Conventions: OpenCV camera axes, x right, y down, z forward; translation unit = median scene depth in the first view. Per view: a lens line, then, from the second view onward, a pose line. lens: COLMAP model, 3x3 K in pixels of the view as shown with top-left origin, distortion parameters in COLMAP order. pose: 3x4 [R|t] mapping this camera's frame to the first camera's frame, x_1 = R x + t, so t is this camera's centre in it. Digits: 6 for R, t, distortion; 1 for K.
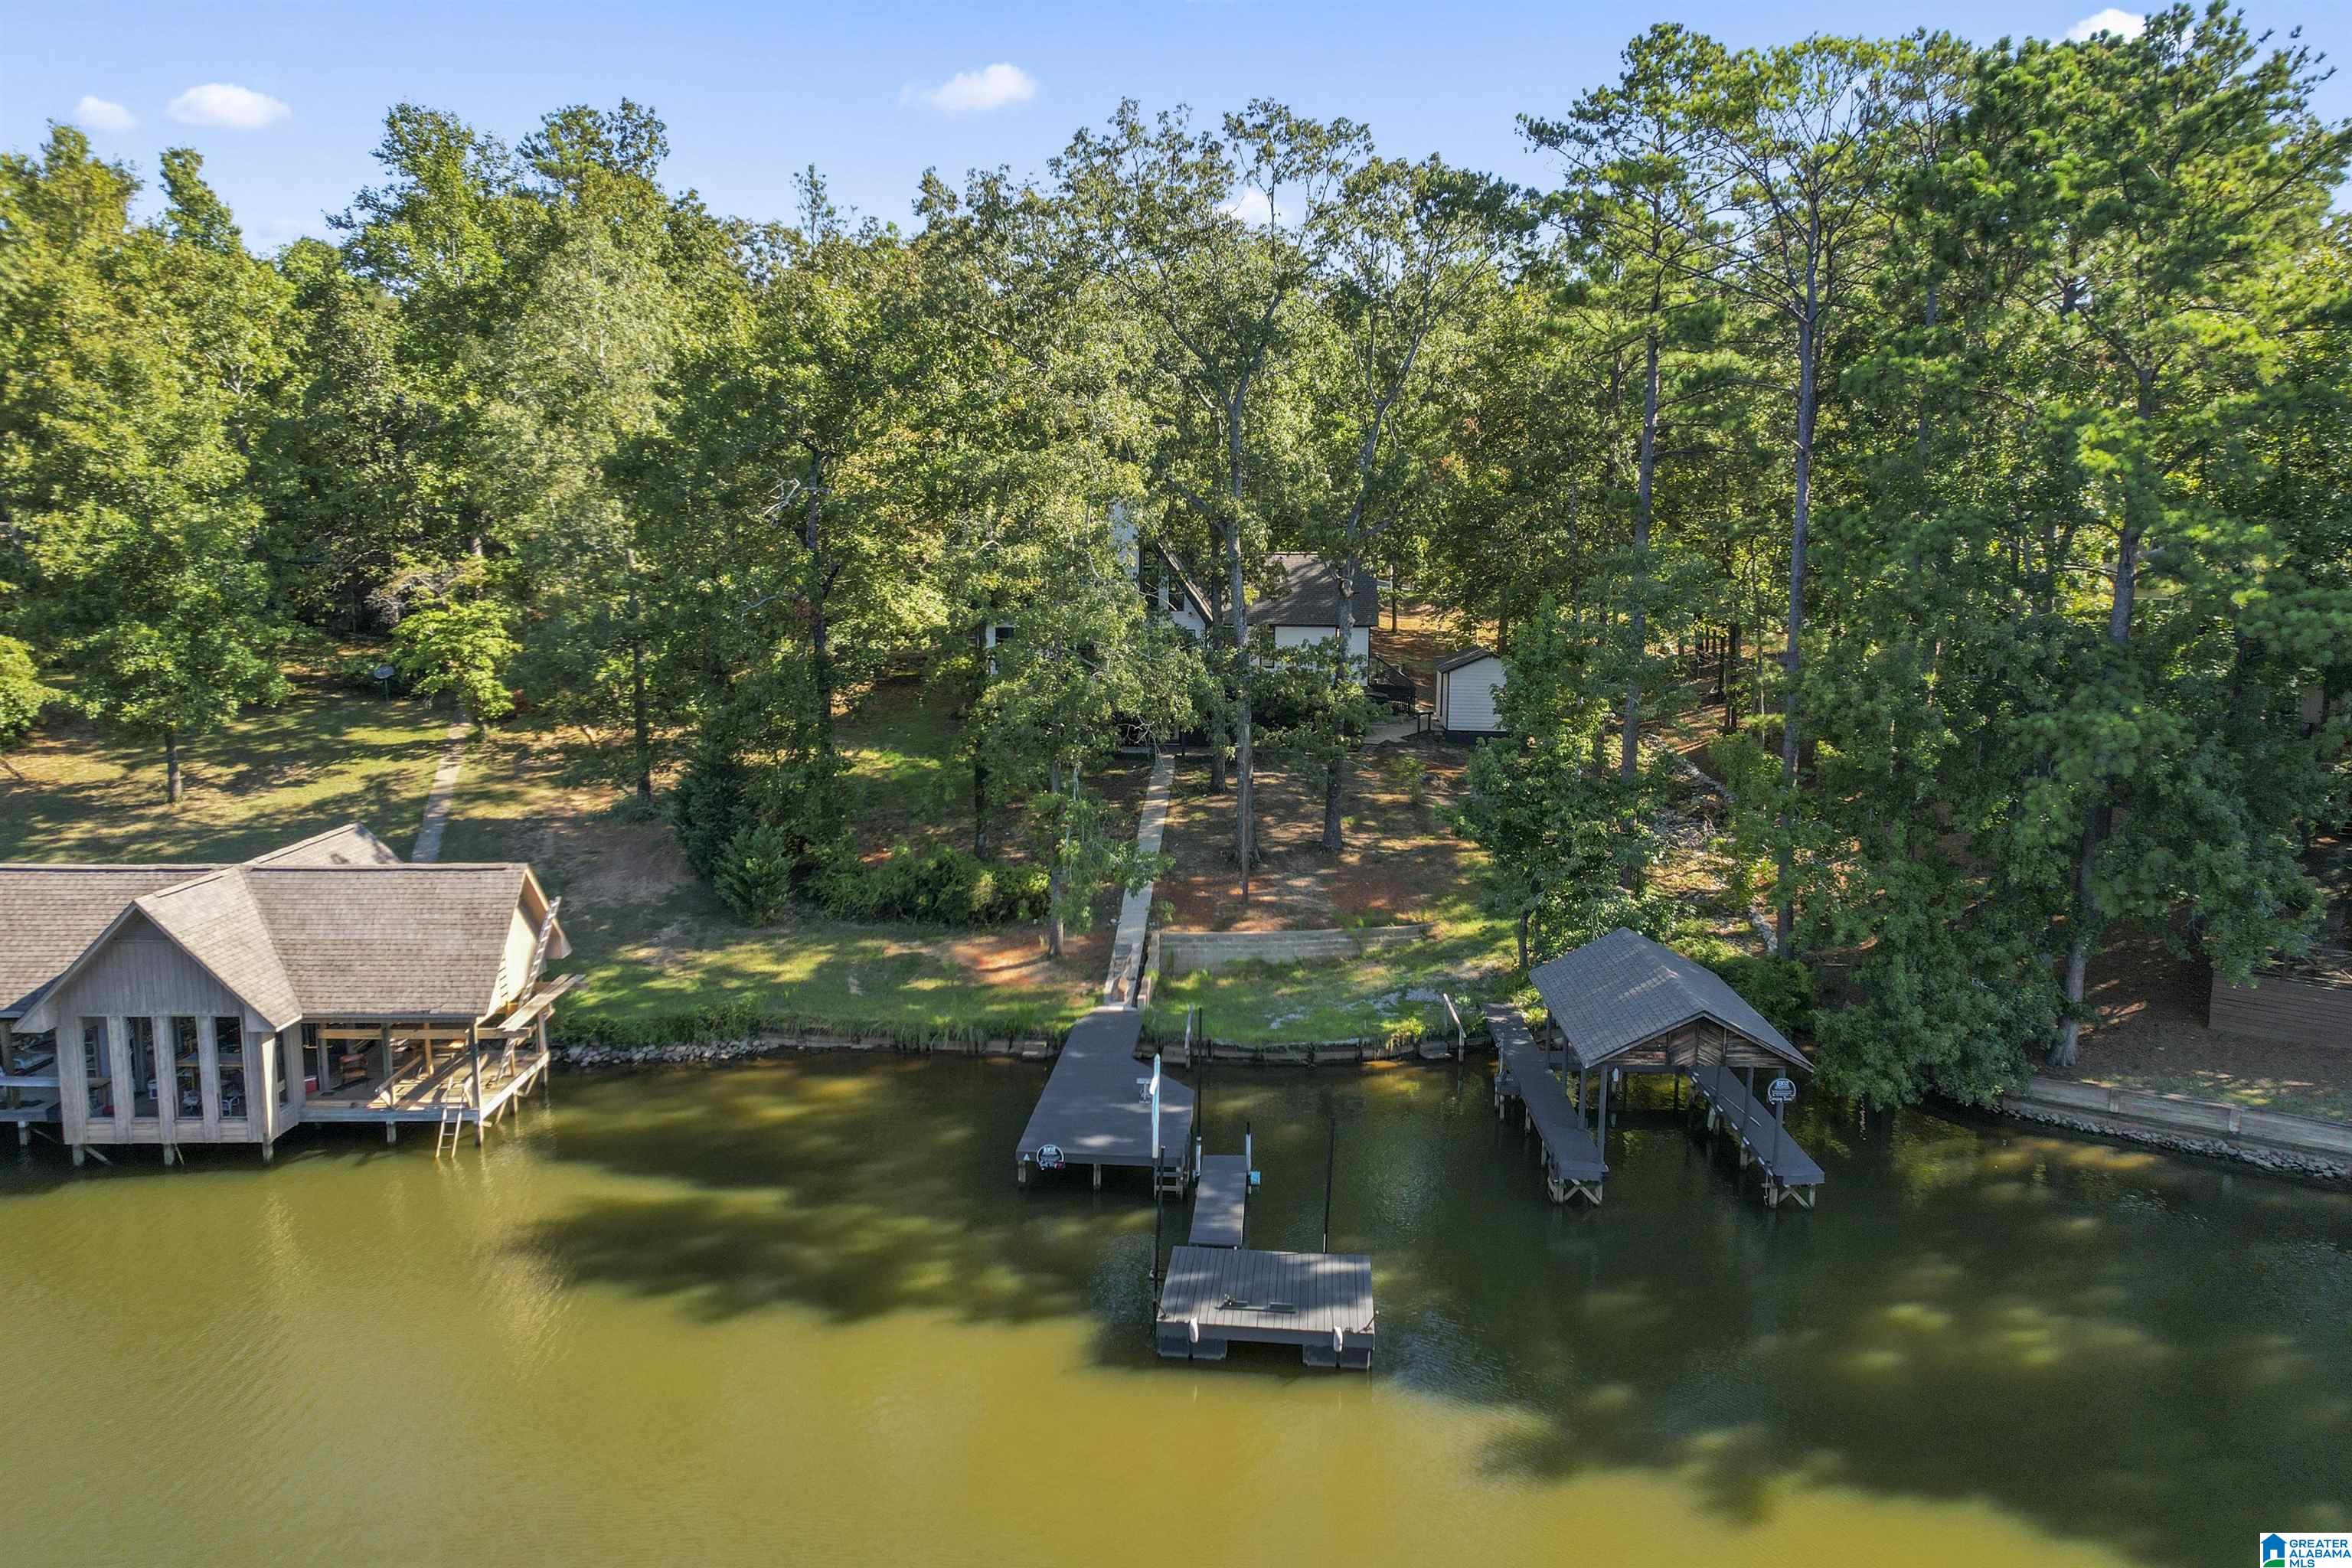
lens RADIAL K [[1463.8, 0, 1176.0], [0, 1463.8, 784.0], [0, 0, 1]] dist [-0.072566, 0.067460]
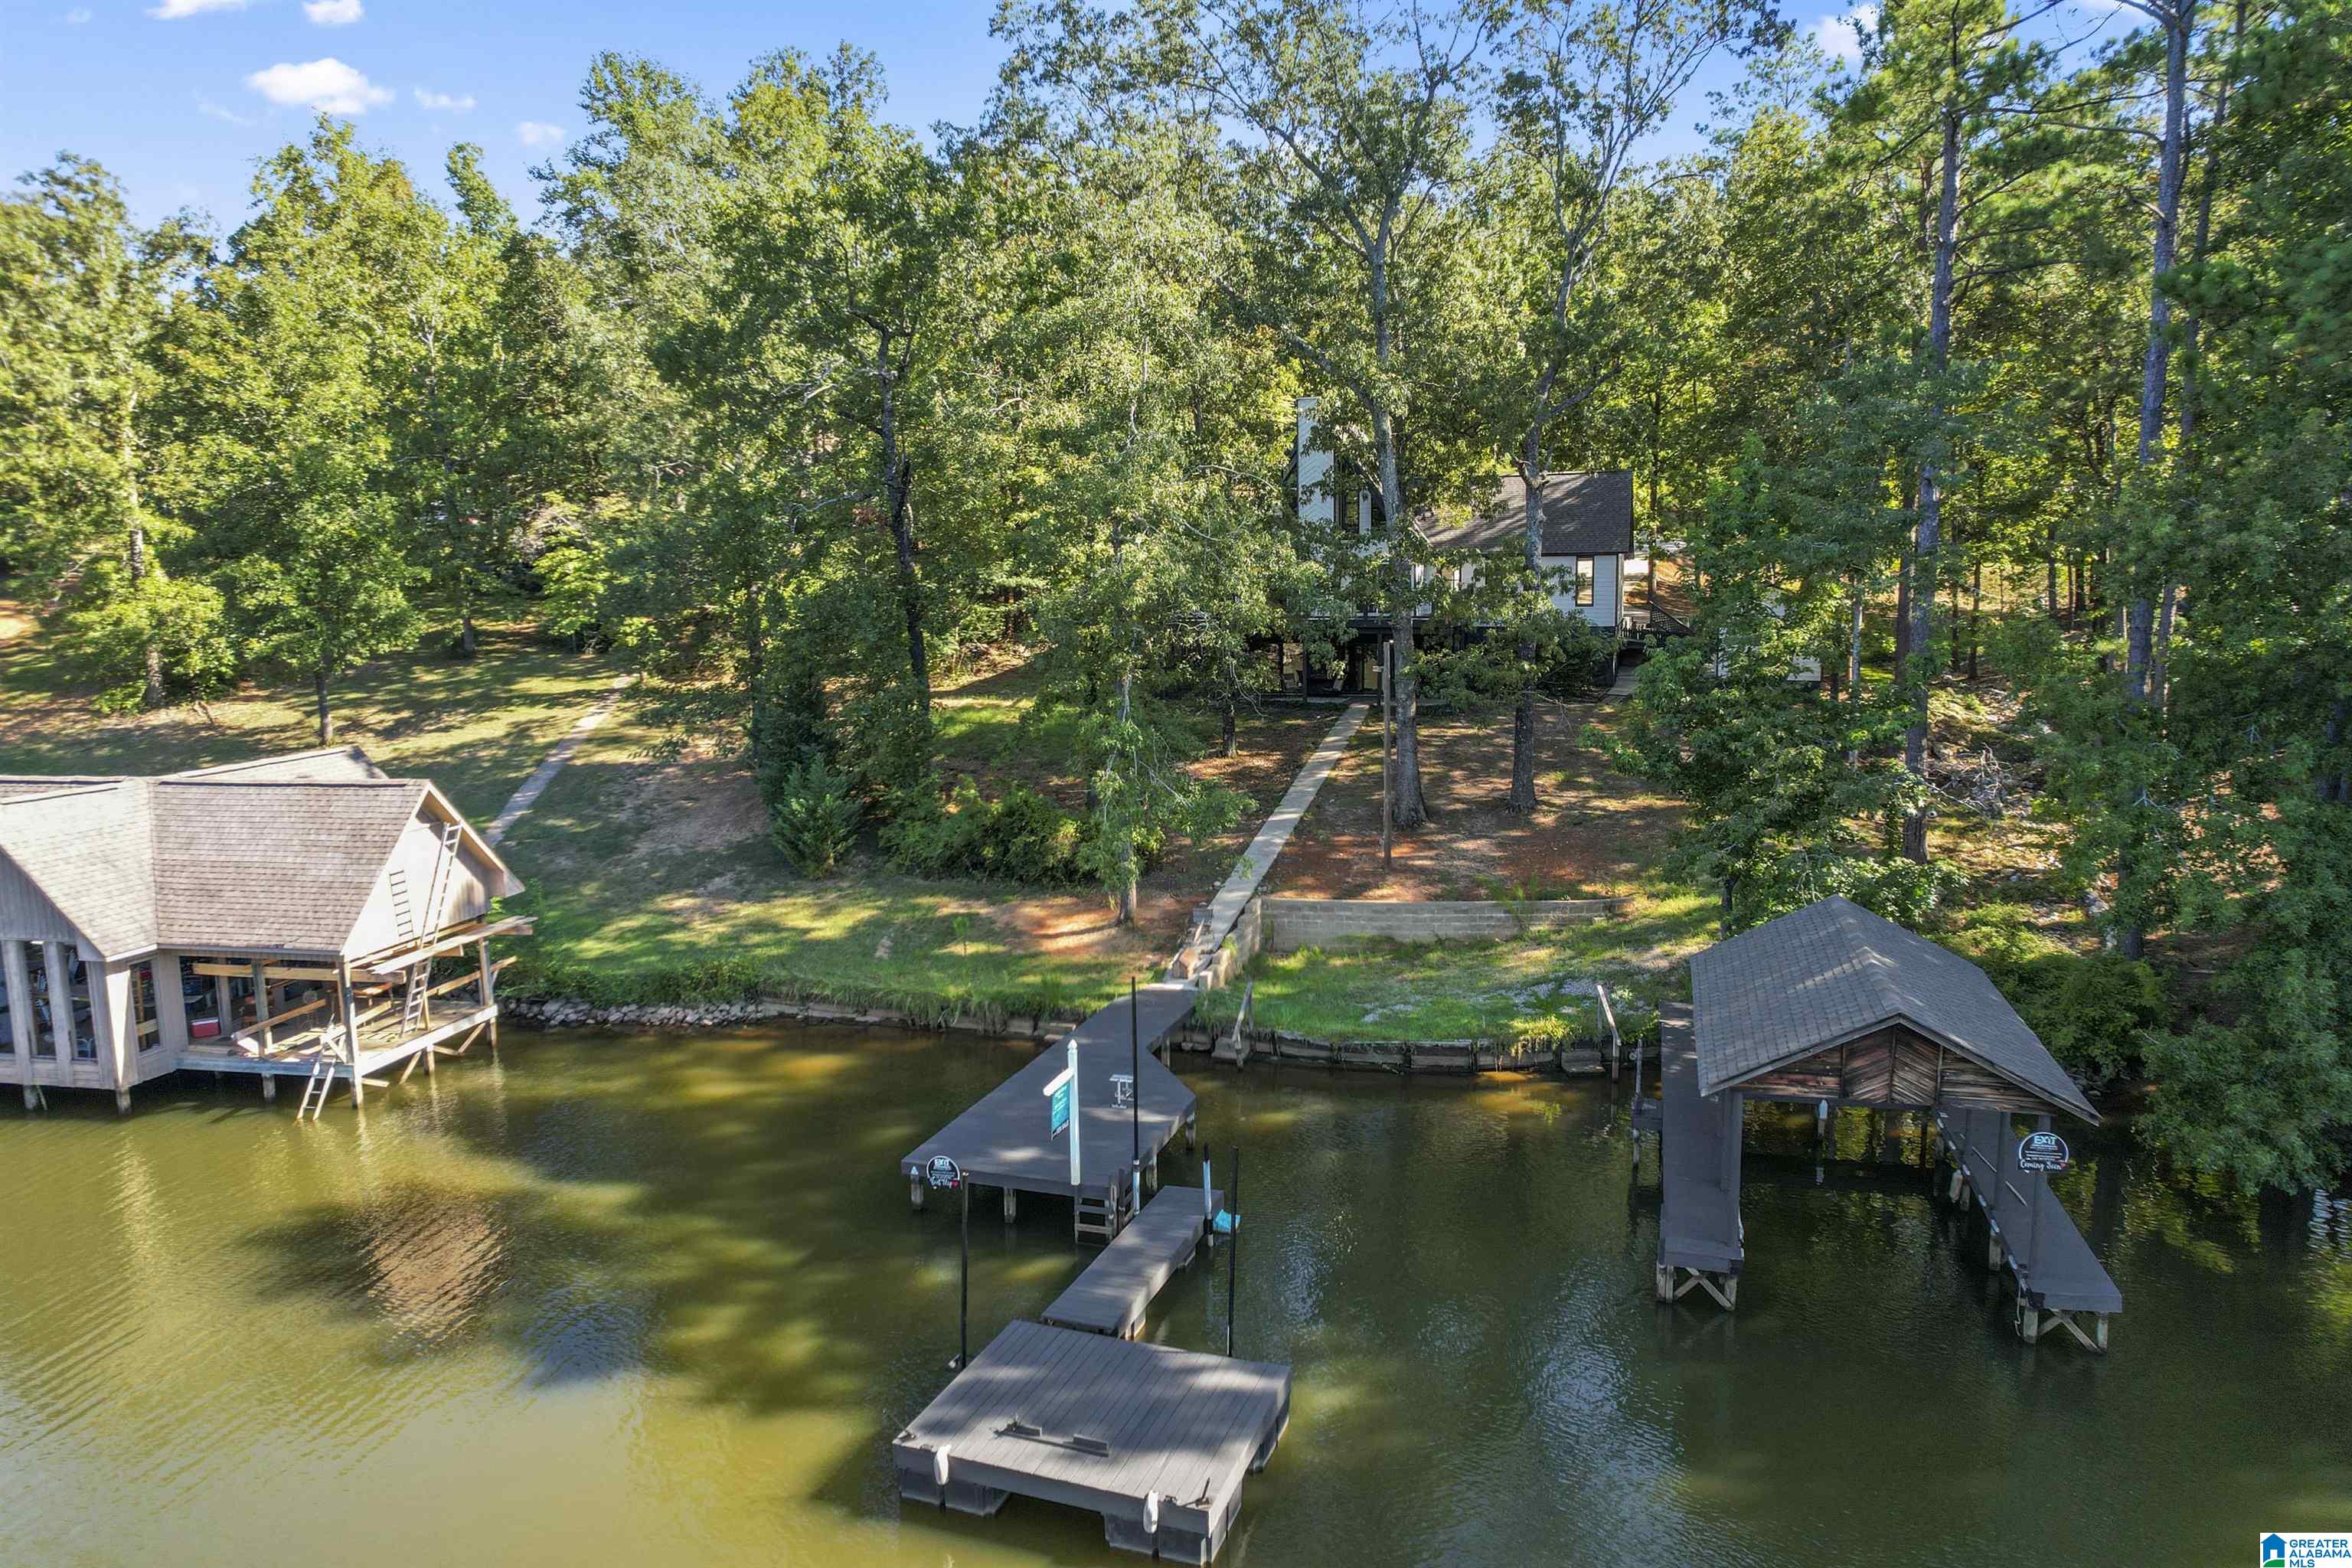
lens RADIAL K [[1463.8, 0, 1176.0], [0, 1463.8, 784.0], [0, 0, 1]] dist [-0.072566, 0.067460]
pose [[0.971763, 0.010969, -0.235705, 0.145237], [-0.010874, 0.999939, 0.001702, 0.042363], [0.235710, 0.000909, 0.971823, 0.230872]]
